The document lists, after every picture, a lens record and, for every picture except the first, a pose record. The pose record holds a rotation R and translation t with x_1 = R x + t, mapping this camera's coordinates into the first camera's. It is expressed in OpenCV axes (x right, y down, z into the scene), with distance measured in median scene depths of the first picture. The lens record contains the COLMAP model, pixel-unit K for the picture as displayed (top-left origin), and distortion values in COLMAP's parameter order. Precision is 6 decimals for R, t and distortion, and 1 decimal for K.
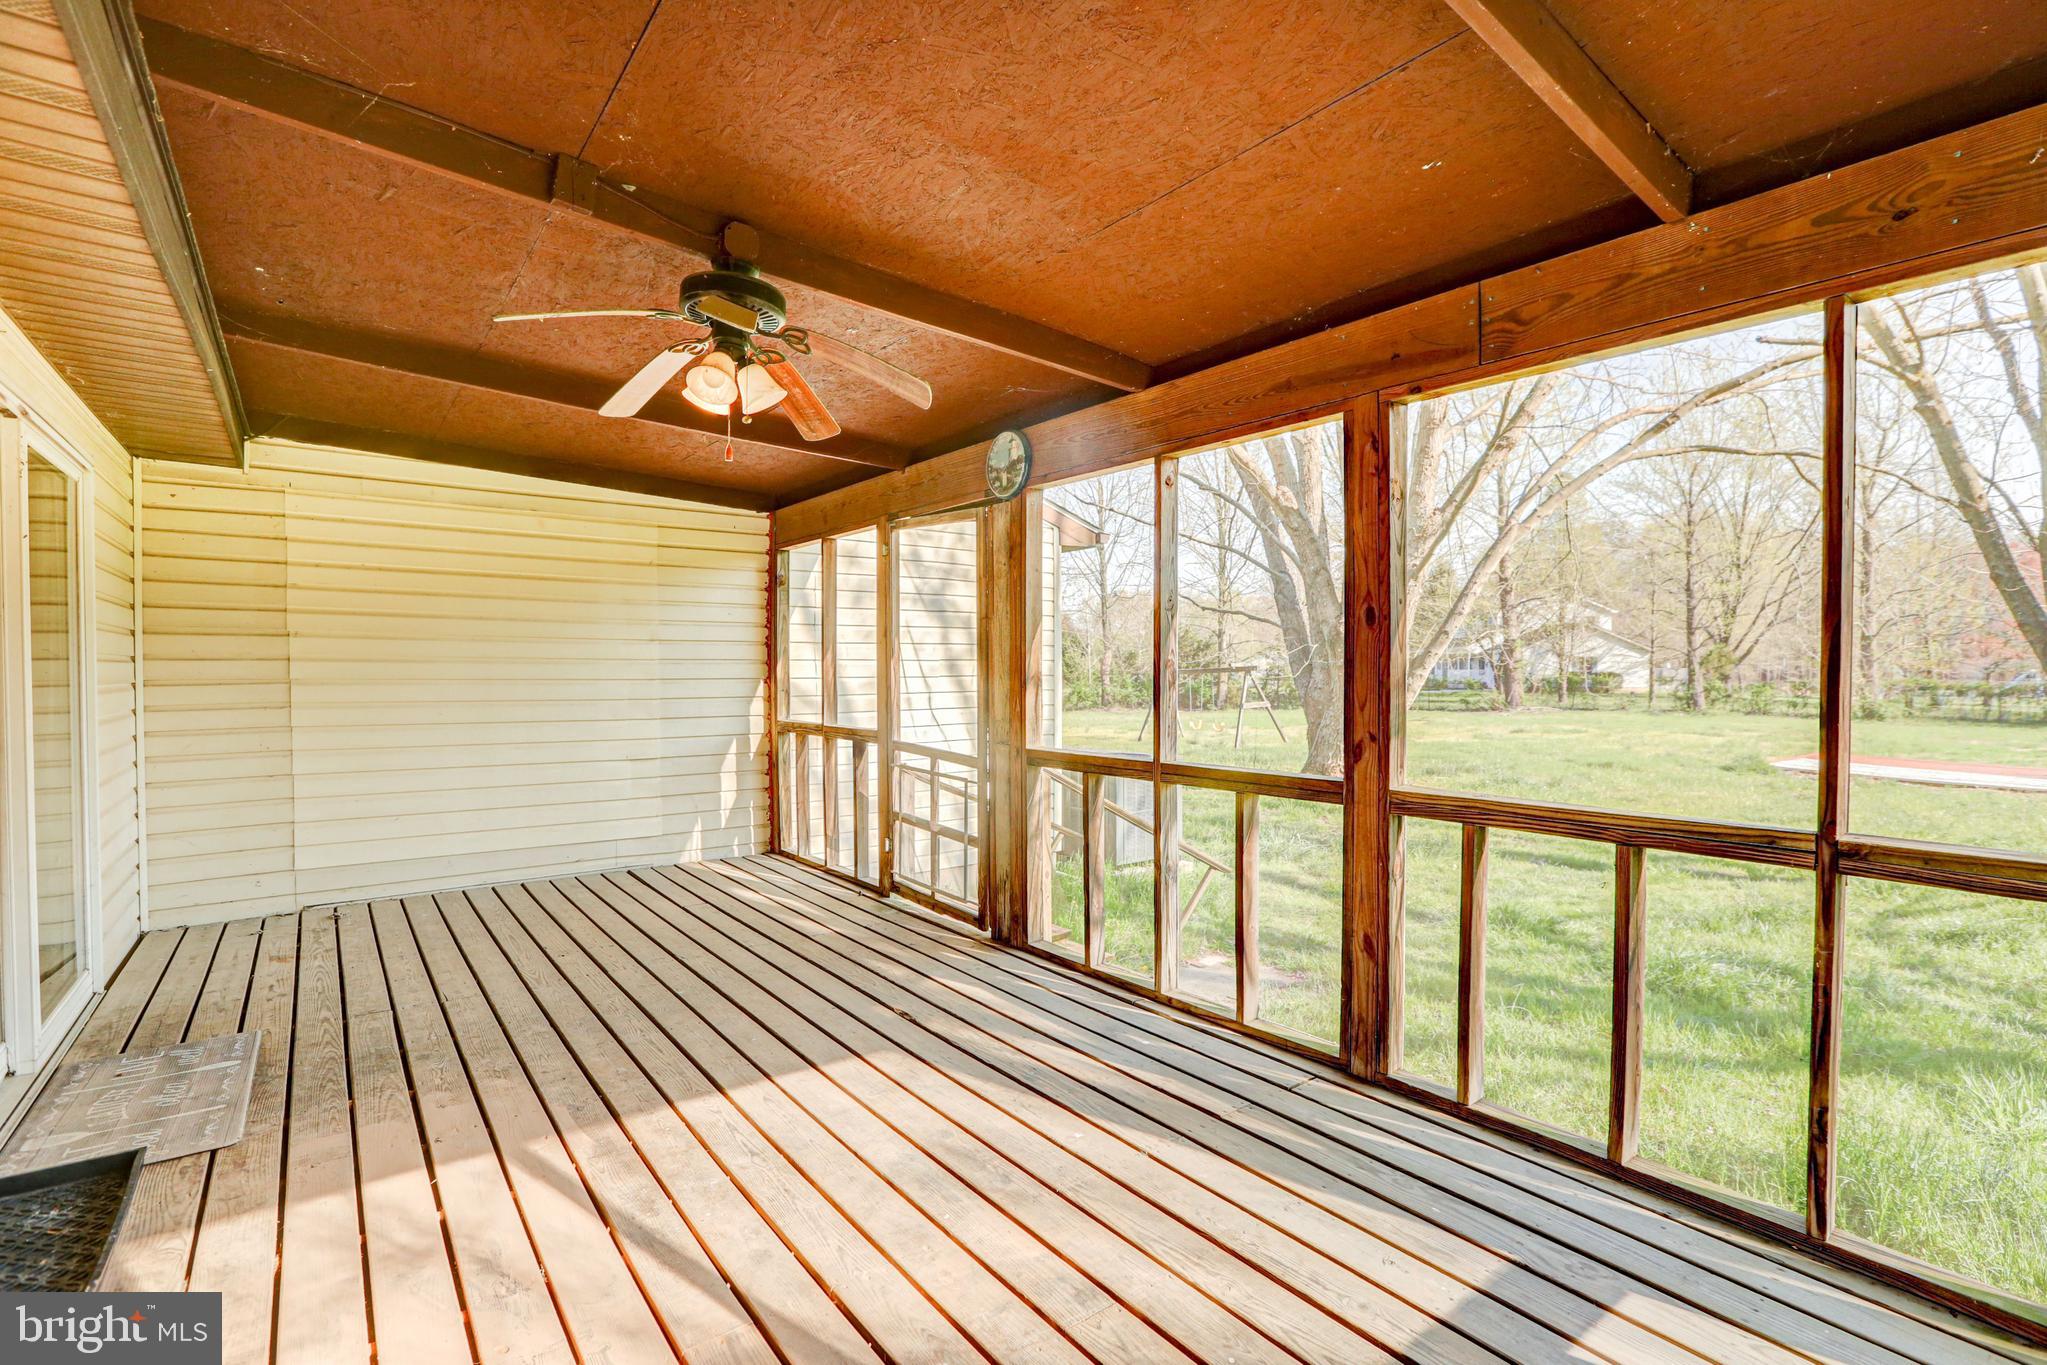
lens RADIAL K [[944.4, 0, 1026.5], [0, 944.4, 683.7], [0, 0, 1]] dist [-0.021235, 0.000178]
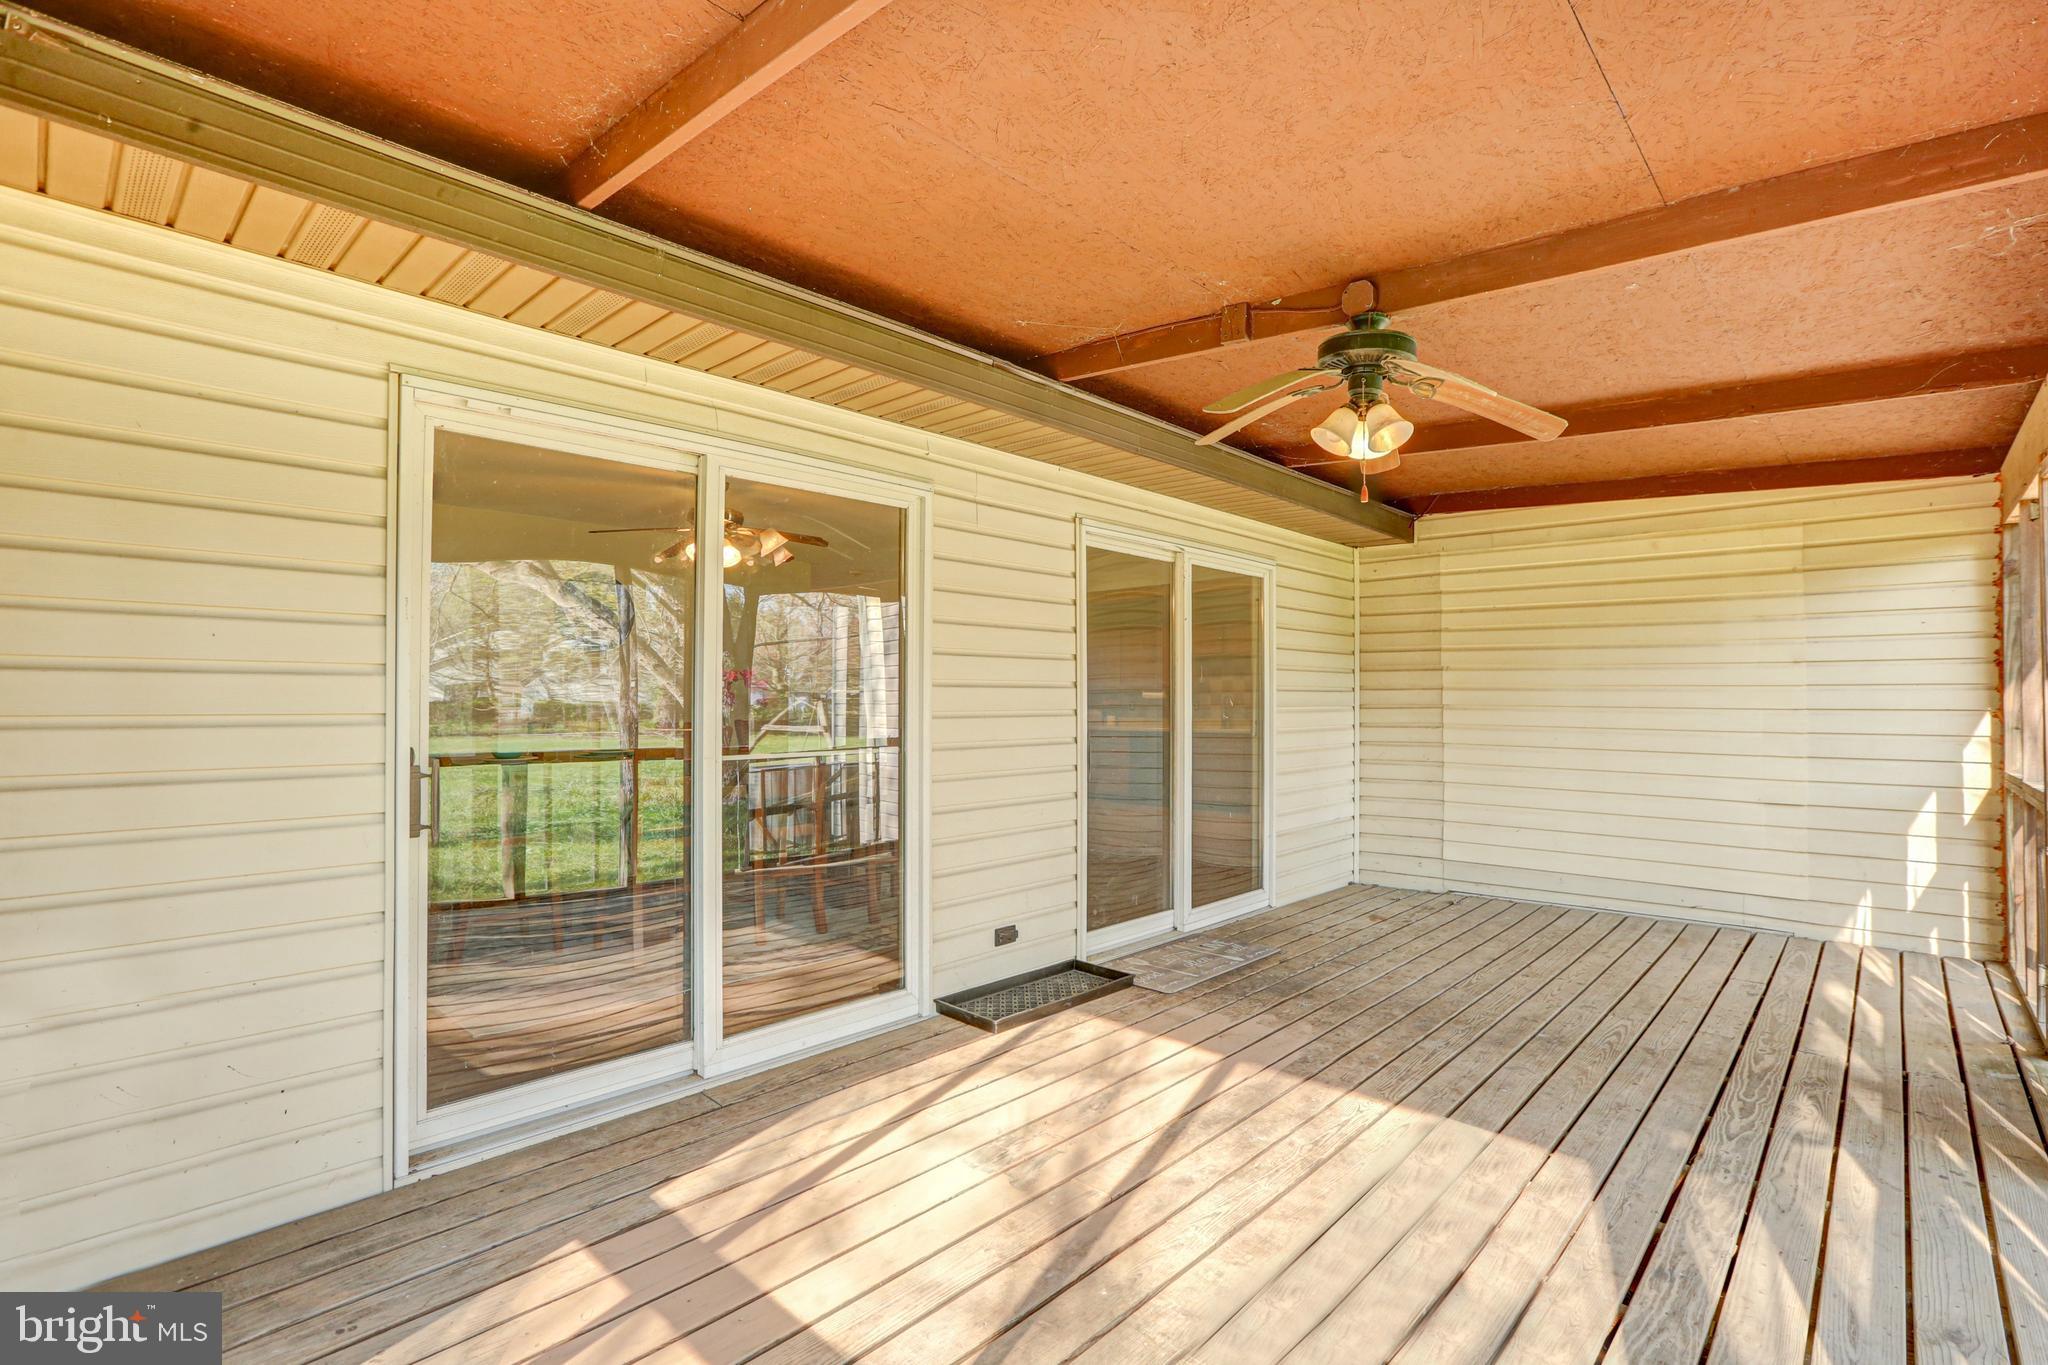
lens RADIAL K [[944.8, 0, 1028.0], [0, 944.8, 687.2], [0, 0, 1]] dist [-0.021235, 0.000178]
pose [[0.179360, -0.009224, -0.983740, 0.323620], [-0.016151, 0.999794, -0.012319, -0.003392], [0.983651, 0.018098, 0.179174, 0.211221]]
